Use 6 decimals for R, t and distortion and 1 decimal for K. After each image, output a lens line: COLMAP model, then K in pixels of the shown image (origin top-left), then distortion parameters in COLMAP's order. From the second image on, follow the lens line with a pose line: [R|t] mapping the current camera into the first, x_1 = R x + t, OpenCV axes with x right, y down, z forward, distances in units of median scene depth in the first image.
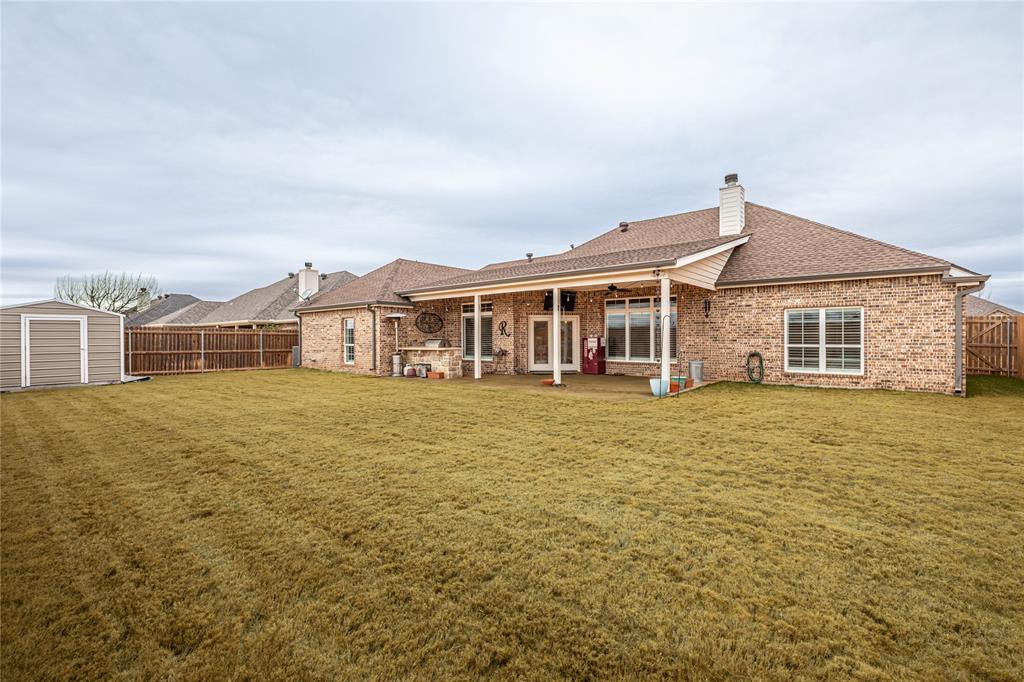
lens RADIAL K [[468.0, 0, 512.5], [0, 468.0, 341.8], [0, 0, 1]] dist [0.003550, 0.000197]
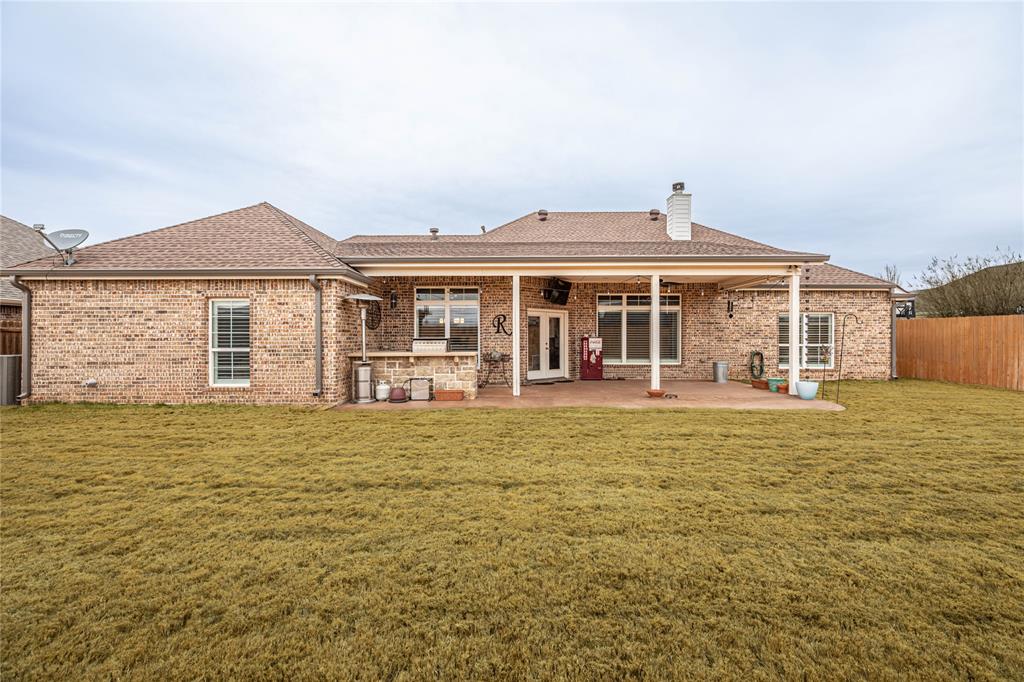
lens RADIAL K [[468.0, 0, 512.1], [0, 468.0, 336.9], [0, 0, 1]] dist [0.003550, 0.000197]
pose [[0.757667, 0.005082, 0.652622, -0.496513], [0.003163, 0.999929, -0.011458, -0.000625], [-0.652634, 0.010746, 0.757597, 0.445094]]
